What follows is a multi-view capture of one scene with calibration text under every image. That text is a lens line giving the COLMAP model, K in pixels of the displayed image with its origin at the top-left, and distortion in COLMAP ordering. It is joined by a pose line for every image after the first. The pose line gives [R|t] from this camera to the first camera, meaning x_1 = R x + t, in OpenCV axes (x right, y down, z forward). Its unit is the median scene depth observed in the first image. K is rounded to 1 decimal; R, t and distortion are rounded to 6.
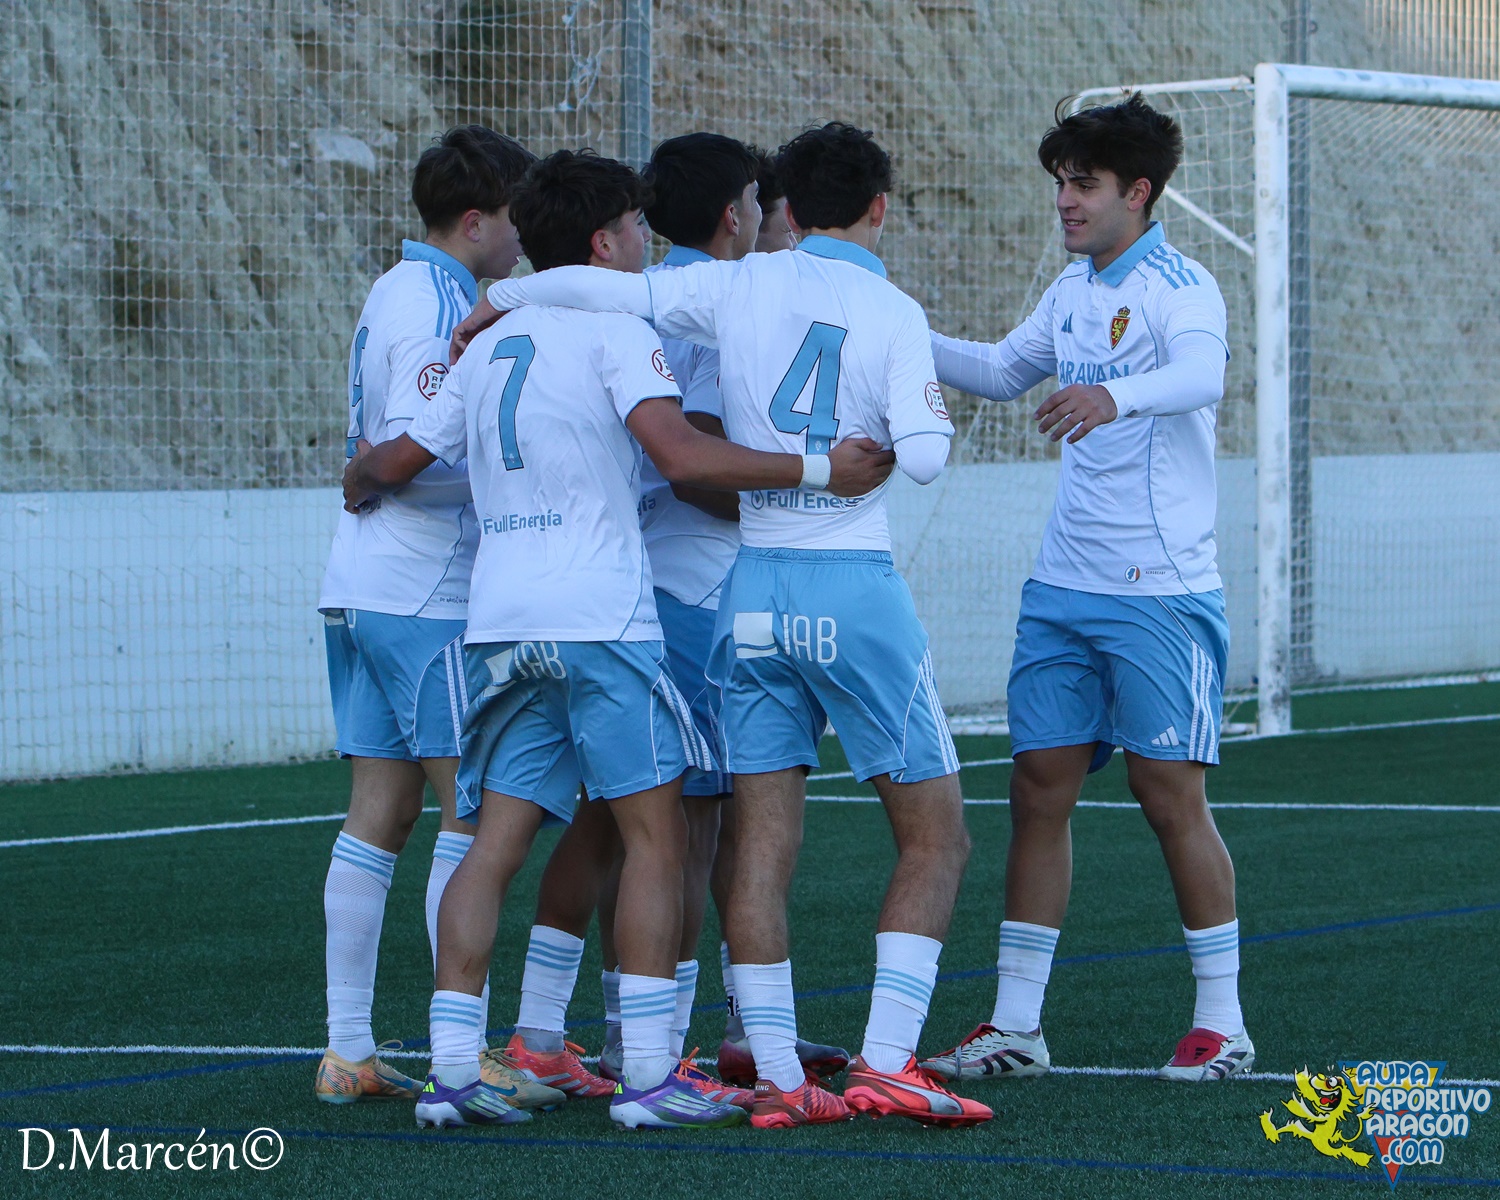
lens RADIAL K [[7638.2, 0, 785.4], [0, 7638.2, 645.9], [0, 0, 1]] dist [-0.062347, 0.000000]
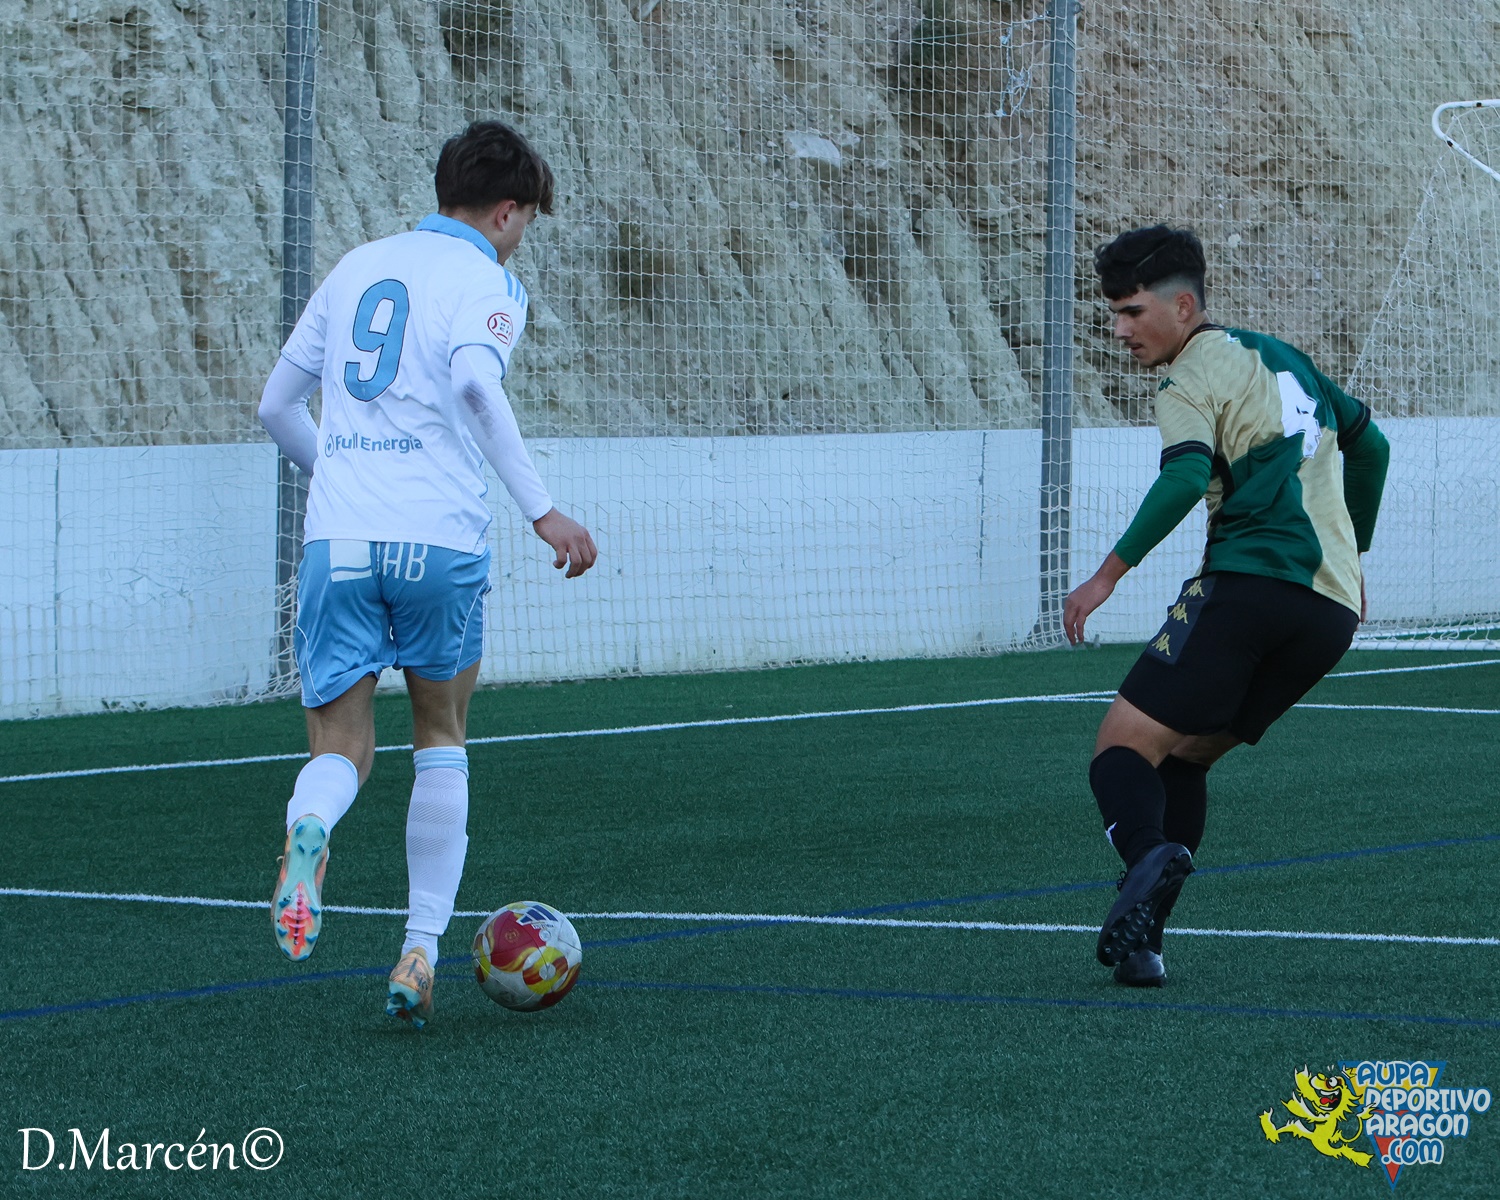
lens RADIAL K [[8446.0, 0, 751.5], [0, 8446.0, 590.1], [0, 0, 1]] dist [-0.200167, 0.000000]
pose [[0.999705, 0.007314, -0.023150, -0.036779], [-0.007551, 0.999920, -0.010167, 0.016318], [0.023074, 0.010339, 0.999680, -0.298609]]
